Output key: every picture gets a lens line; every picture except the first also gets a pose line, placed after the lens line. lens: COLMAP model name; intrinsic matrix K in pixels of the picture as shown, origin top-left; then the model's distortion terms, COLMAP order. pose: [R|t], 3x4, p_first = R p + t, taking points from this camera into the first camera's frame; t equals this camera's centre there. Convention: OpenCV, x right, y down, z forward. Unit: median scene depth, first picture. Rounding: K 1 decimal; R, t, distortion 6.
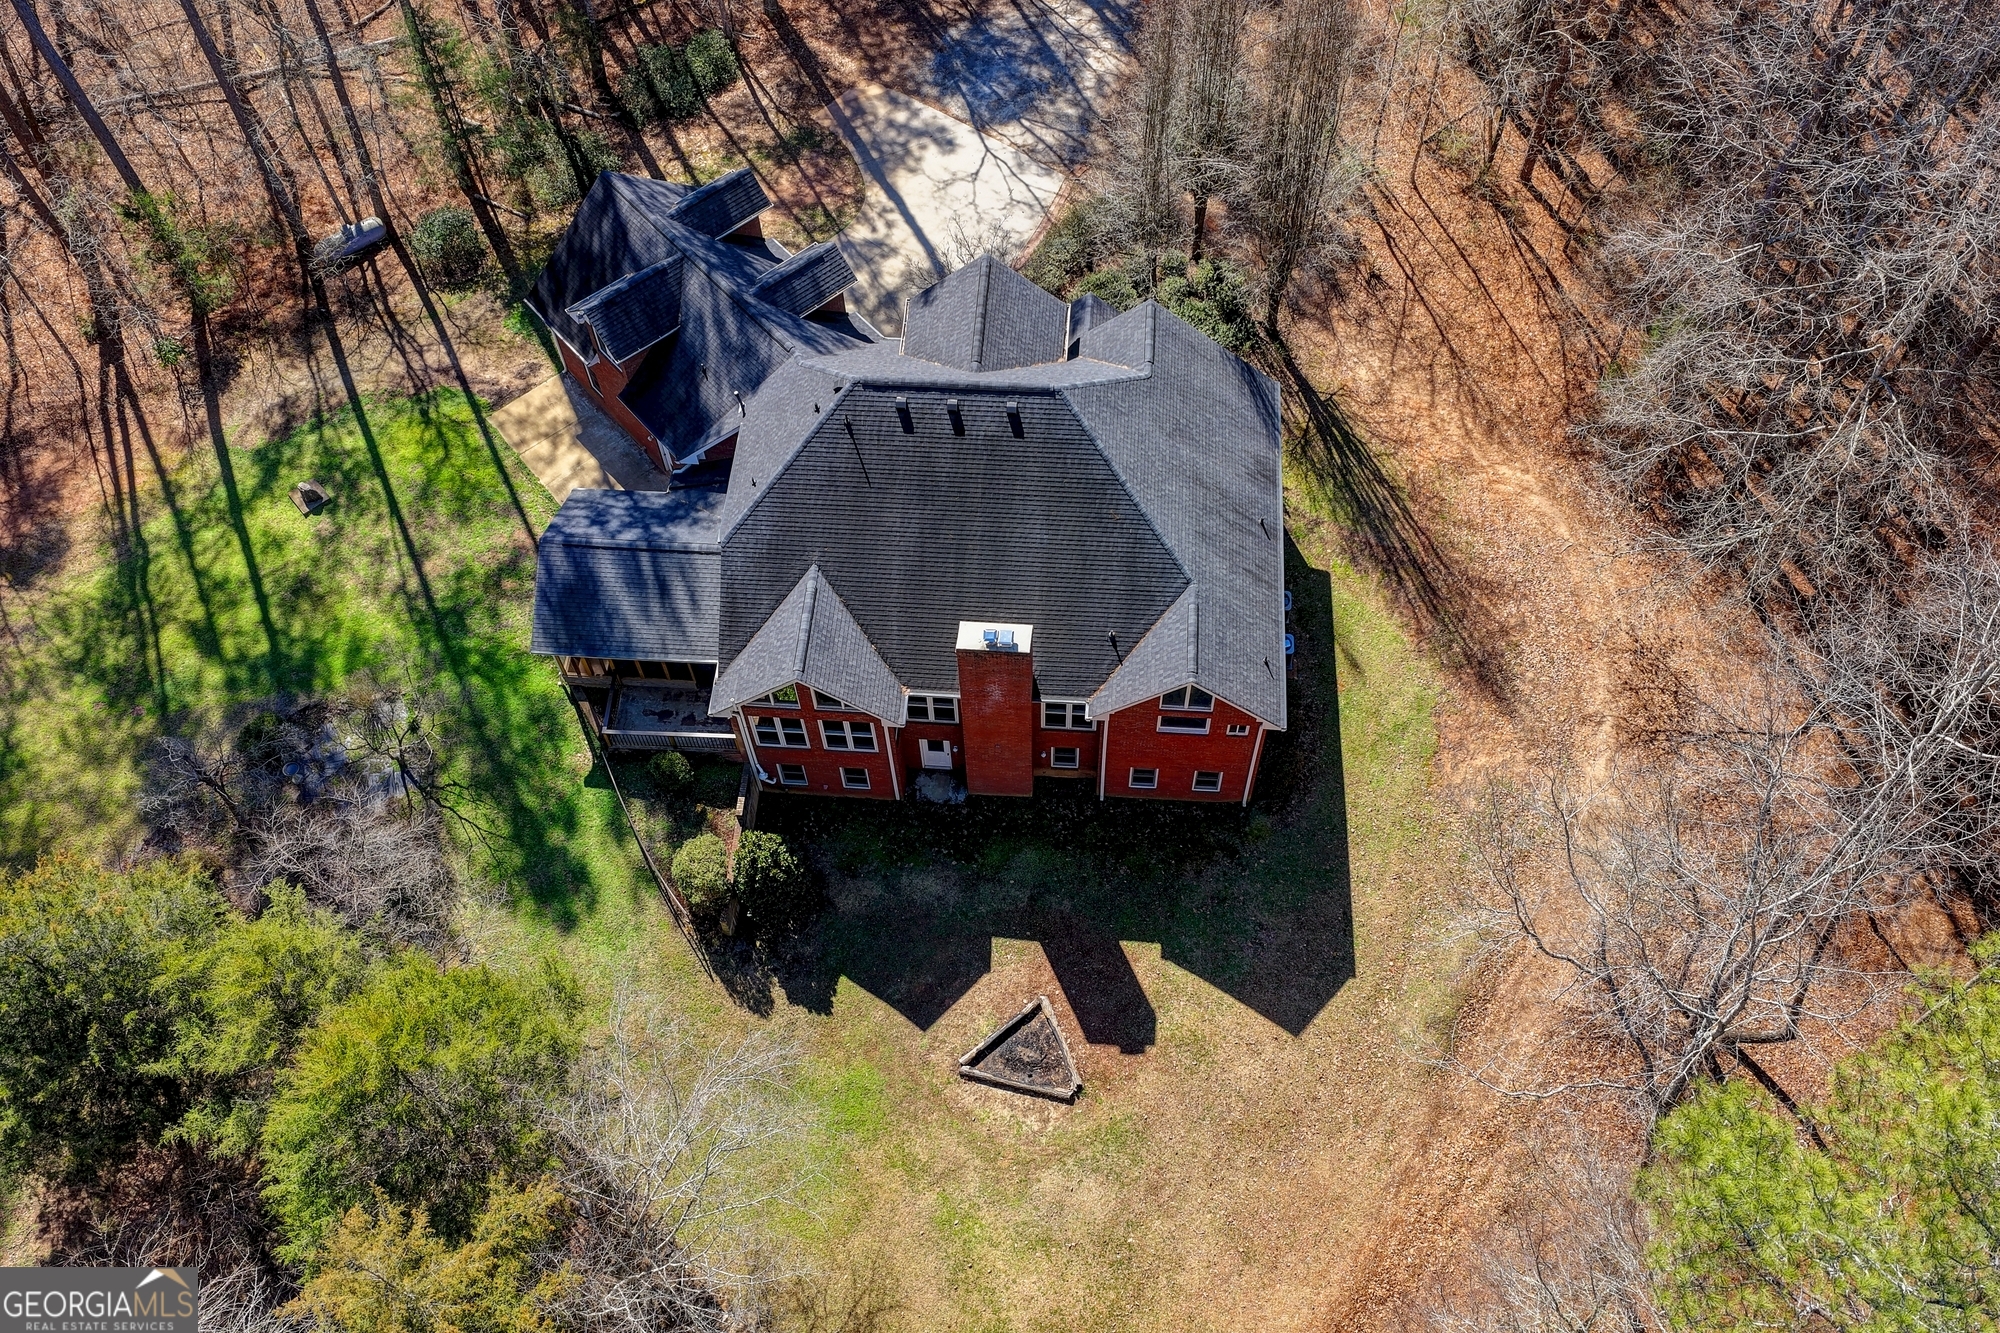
lens RADIAL K [[1647.9, 0, 1004.0], [0, 1647.9, 646.4], [0, 0, 1]] dist [-0.020658, 0.042081]
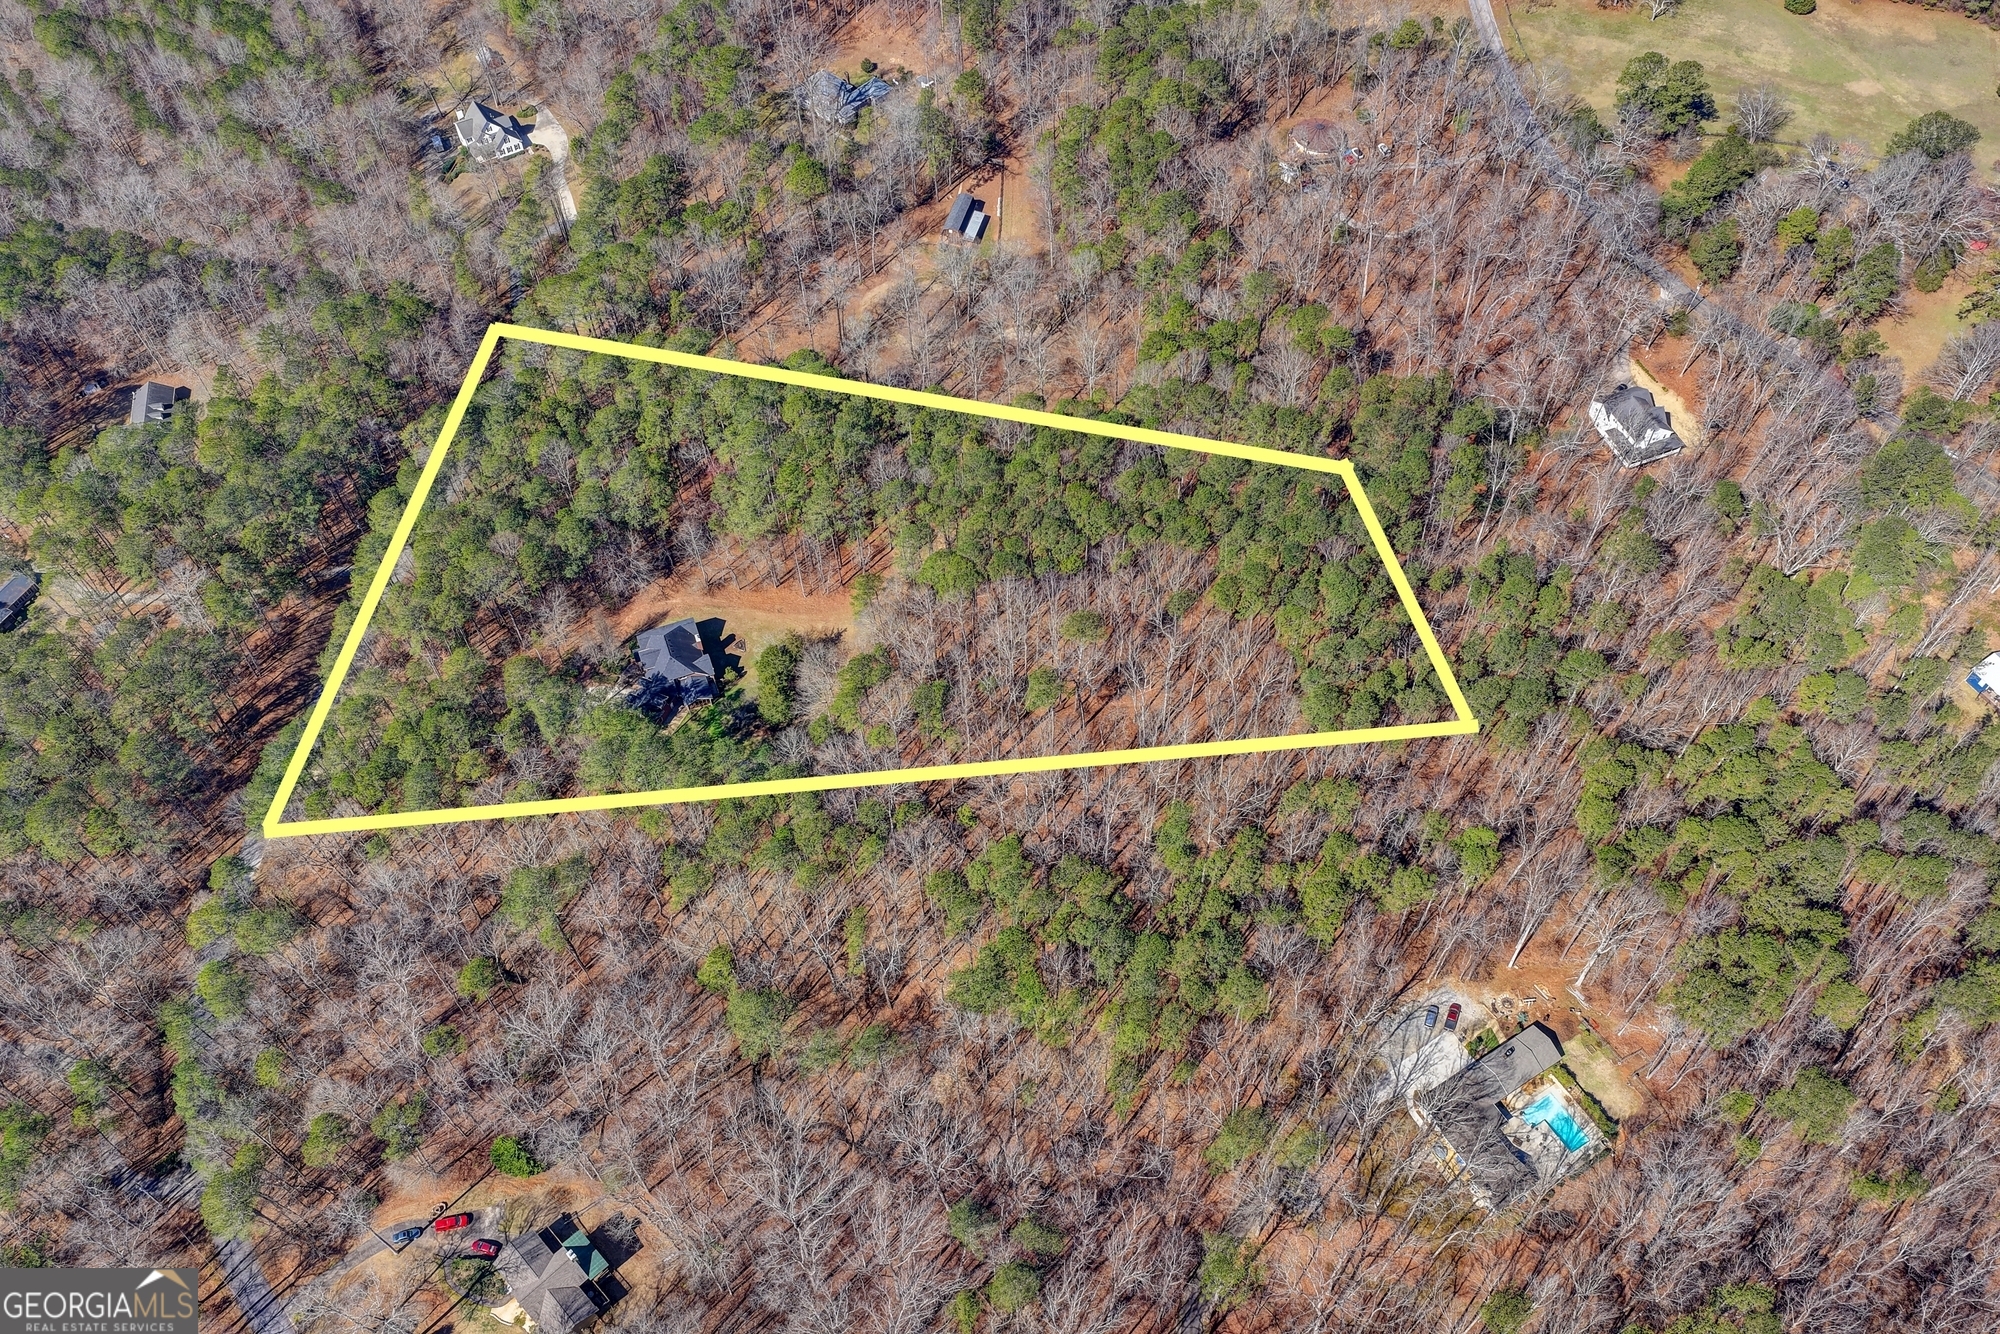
lens RADIAL K [[1647.9, 0, 1009.4], [0, 1647.9, 666.7], [0, 0, 1]] dist [-0.020658, 0.042081]
pose [[-0.422354, -0.723977, 0.545412, -4.314101], [0.768015, 0.033758, 0.639542, -3.338225], [-0.481426, 0.688997, 0.541767, -3.351300]]
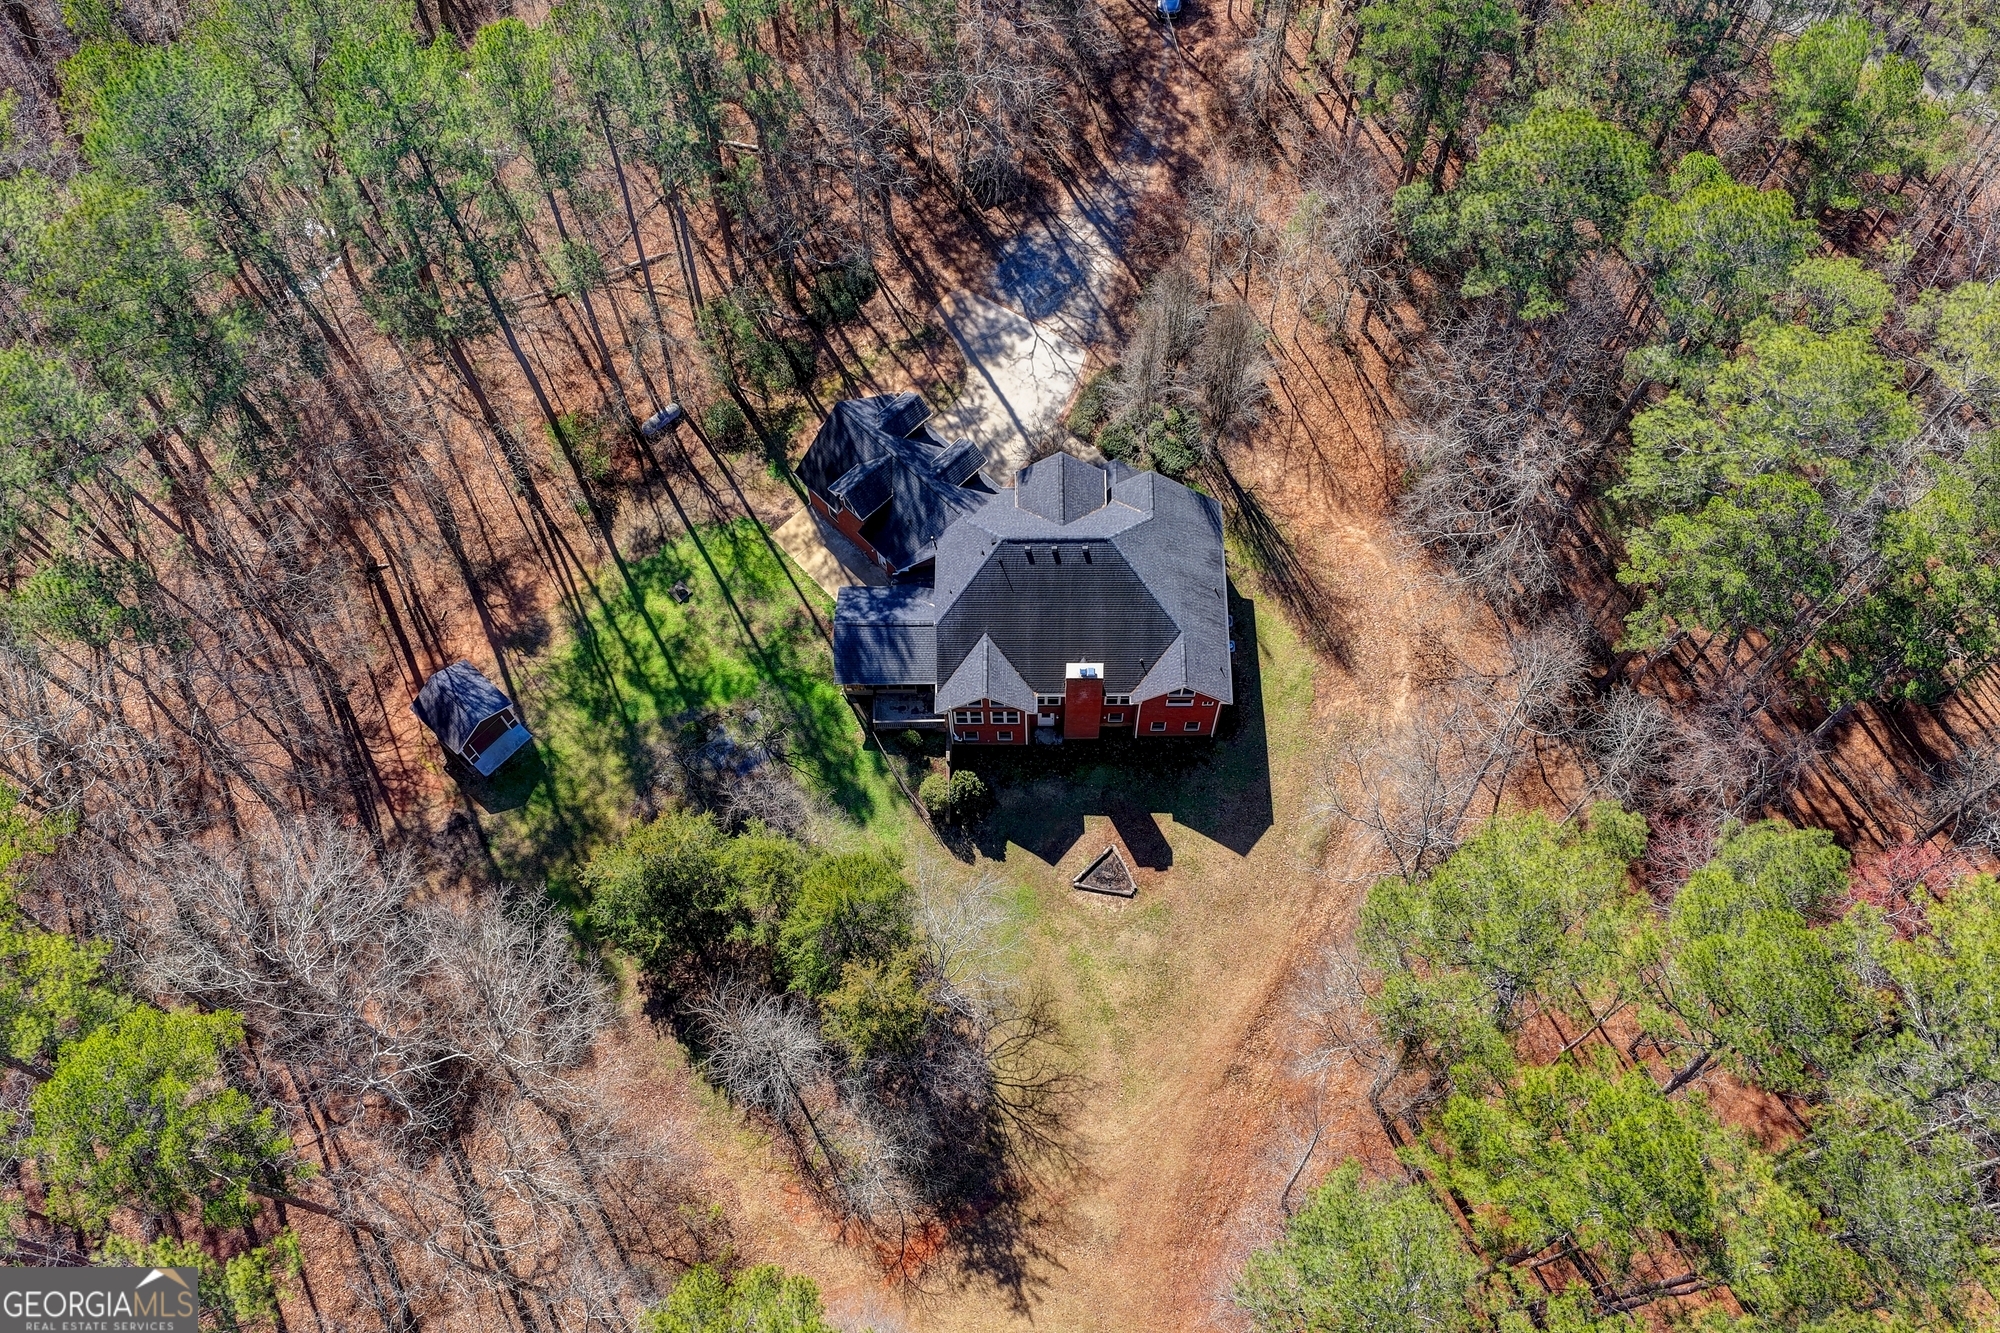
lens RADIAL K [[1647.9, 0, 1021.9], [0, 1647.9, 615.3], [0, 0, 1]] dist [-0.020658, 0.042081]
pose [[0.997590, -0.058211, 0.037763, -0.126956], [0.054379, 0.993935, 0.095584, -0.221773], [-0.043098, -0.093300, 0.994705, -0.806418]]
